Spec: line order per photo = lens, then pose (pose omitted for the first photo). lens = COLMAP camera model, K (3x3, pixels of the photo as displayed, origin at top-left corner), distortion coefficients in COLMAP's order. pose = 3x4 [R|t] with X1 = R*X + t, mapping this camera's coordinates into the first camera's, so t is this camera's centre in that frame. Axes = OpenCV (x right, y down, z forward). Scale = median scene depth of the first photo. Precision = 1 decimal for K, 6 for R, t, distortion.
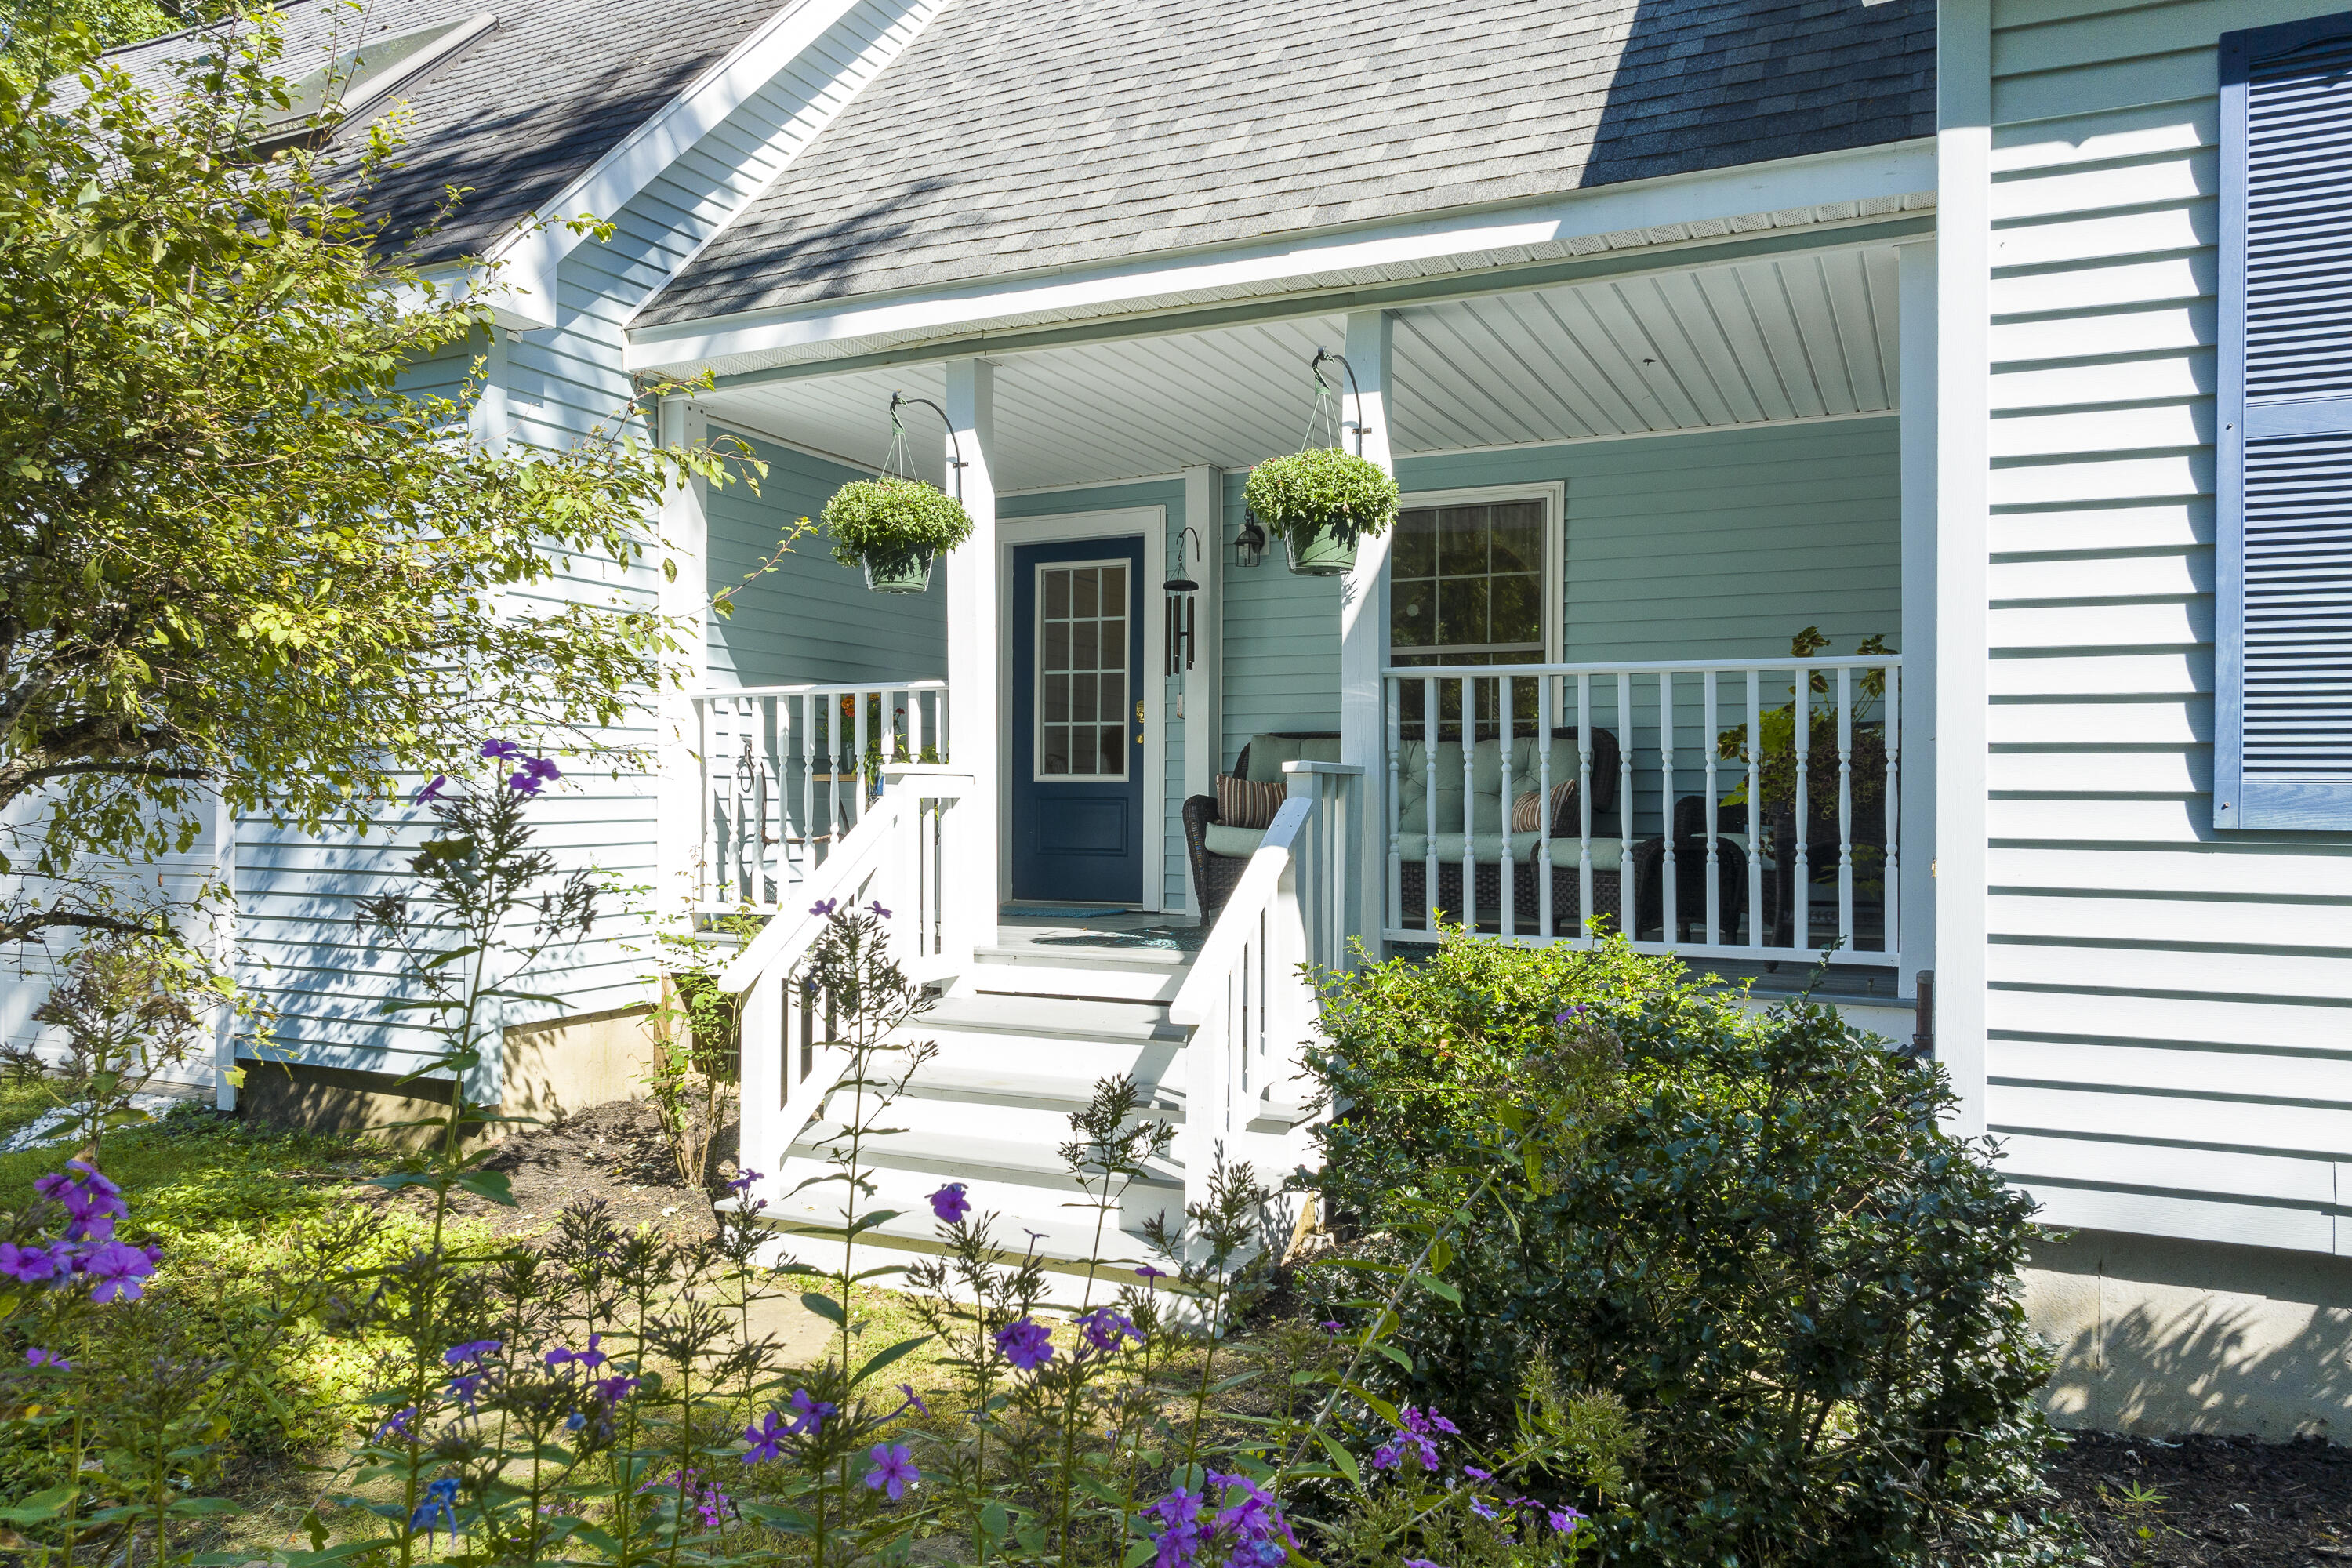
lens RADIAL K [[1640.0, 0, 1176.0], [0, 1640.0, 784.0], [0, 0, 1]] dist [0.000358, -0.006895]
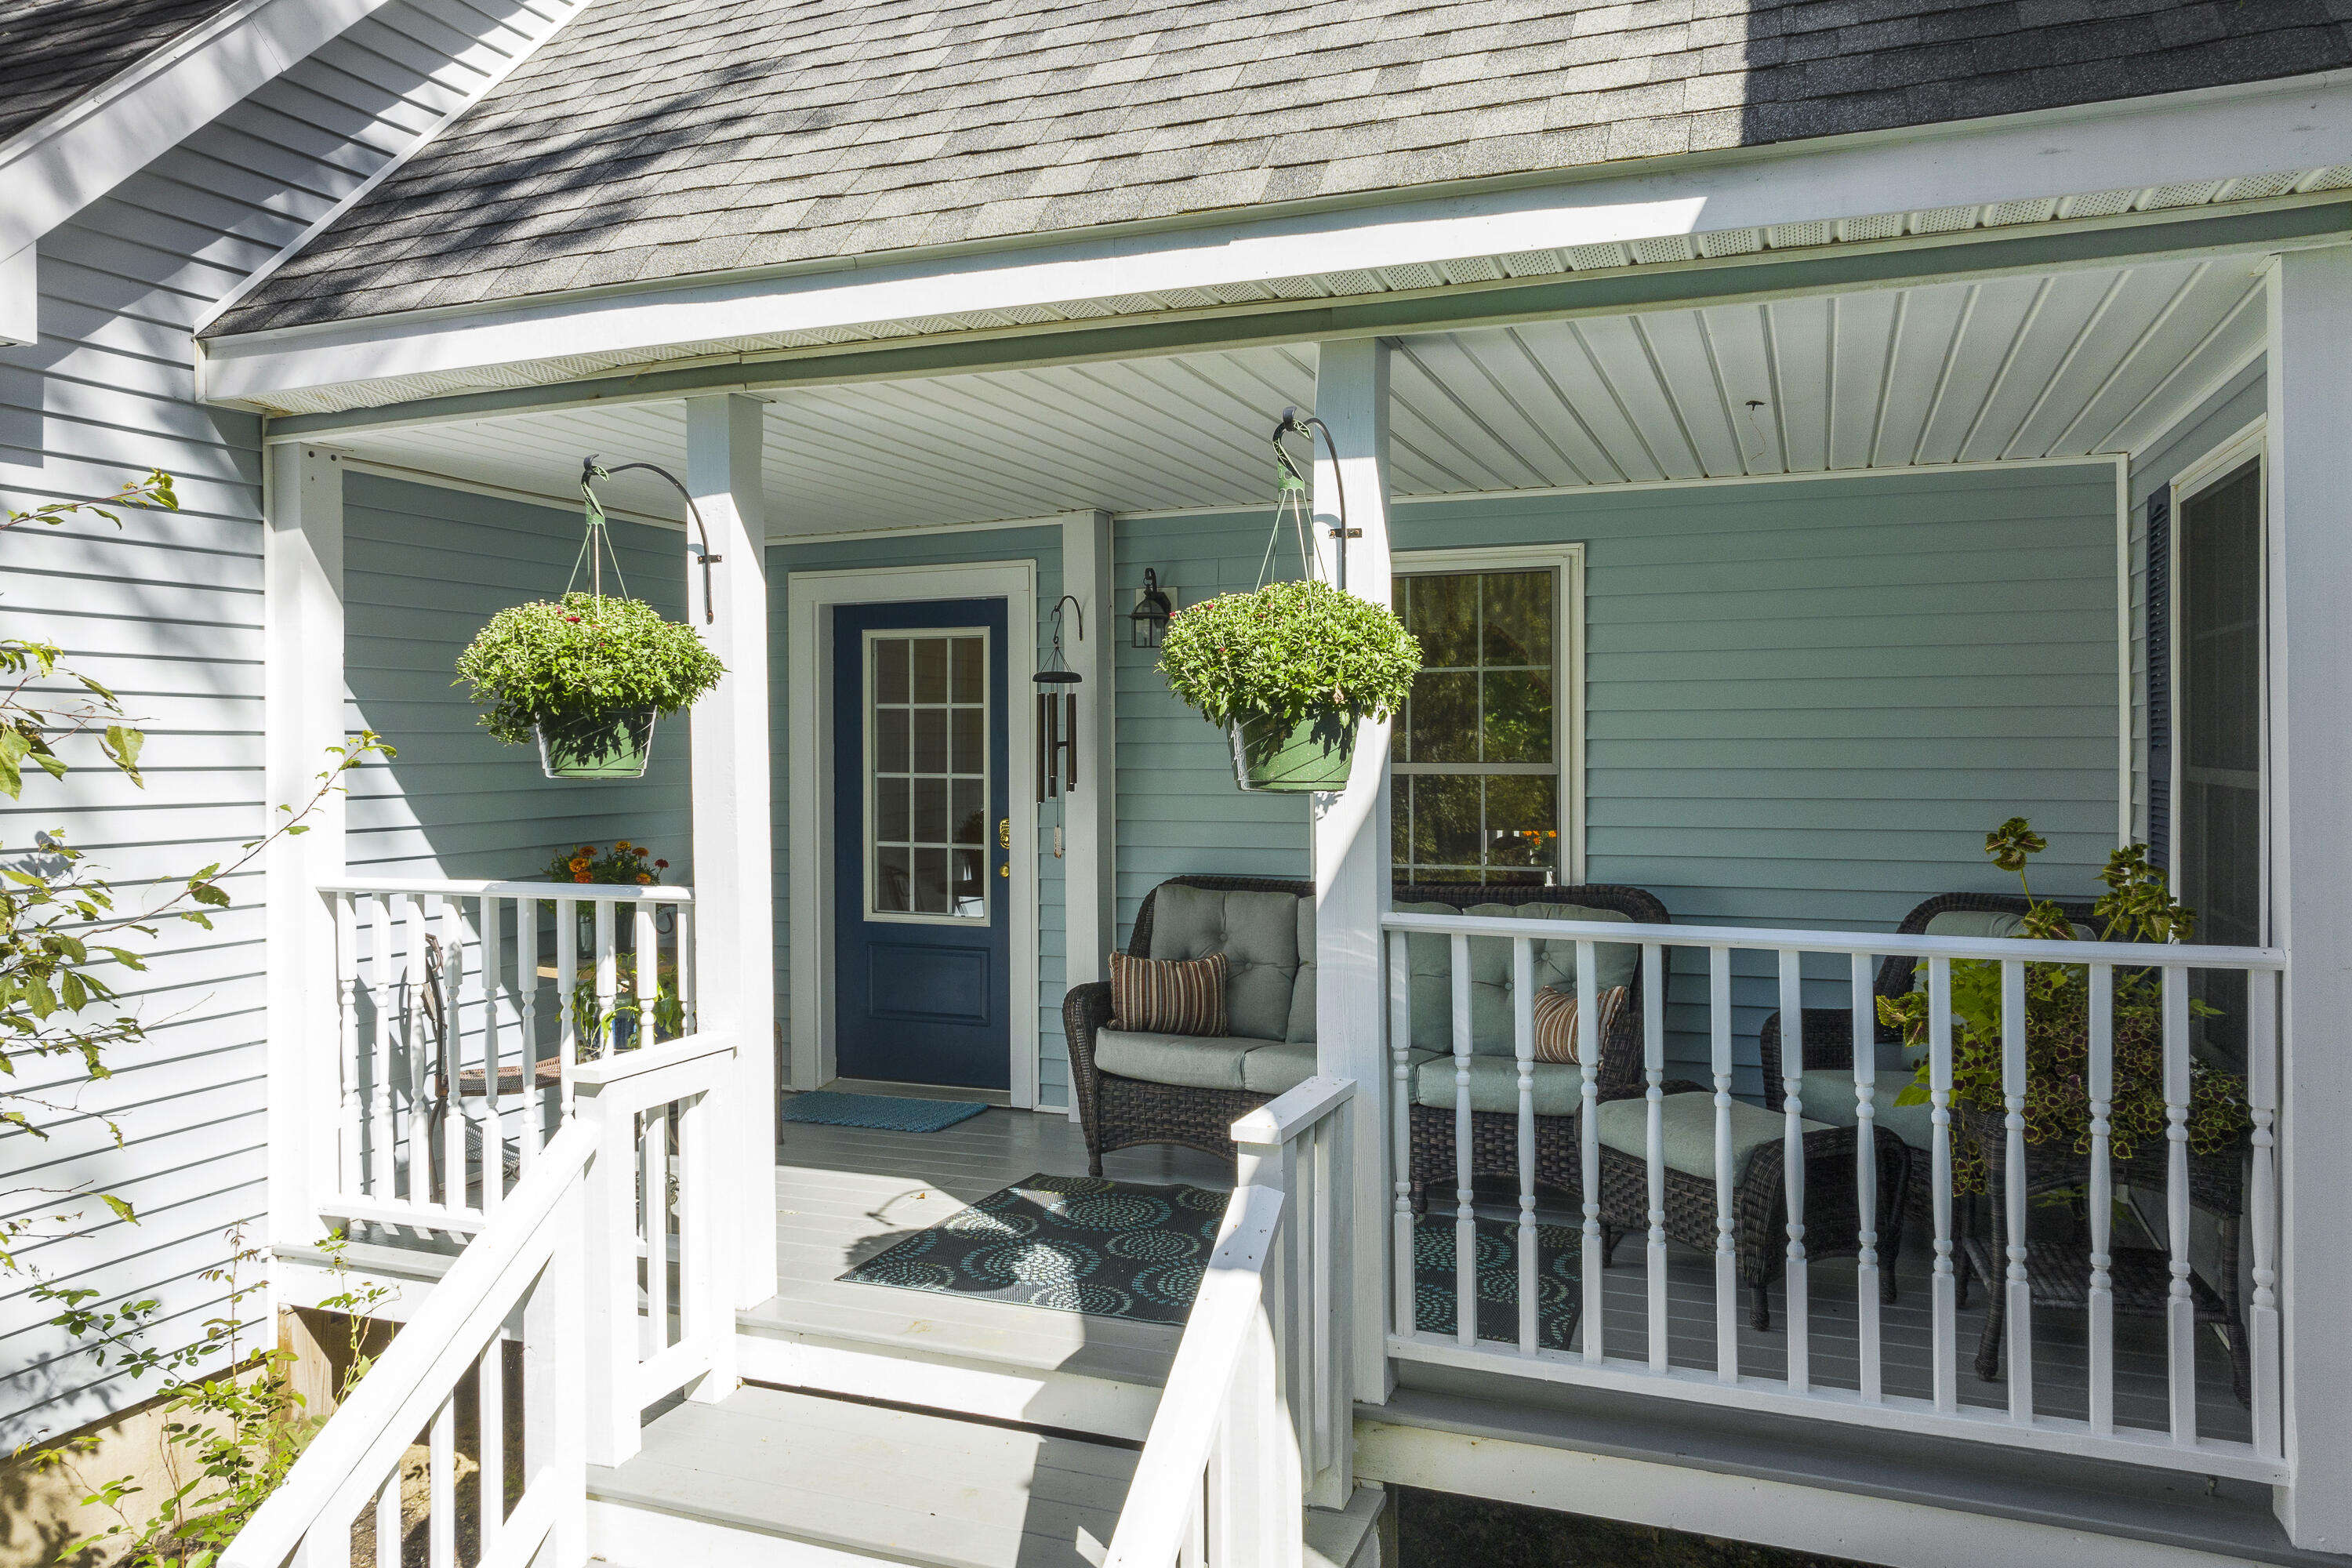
lens RADIAL K [[1645.3, 0, 1179.9], [0, 1645.3, 724.8], [0, 0, 1]] dist [0.014756, -0.063809]
pose [[0.997260, -0.010105, 0.073276, 0.004483], [0.010214, 0.999947, -0.001112, -0.130014], [-0.073261, 0.001858, 0.997311, 0.351741]]
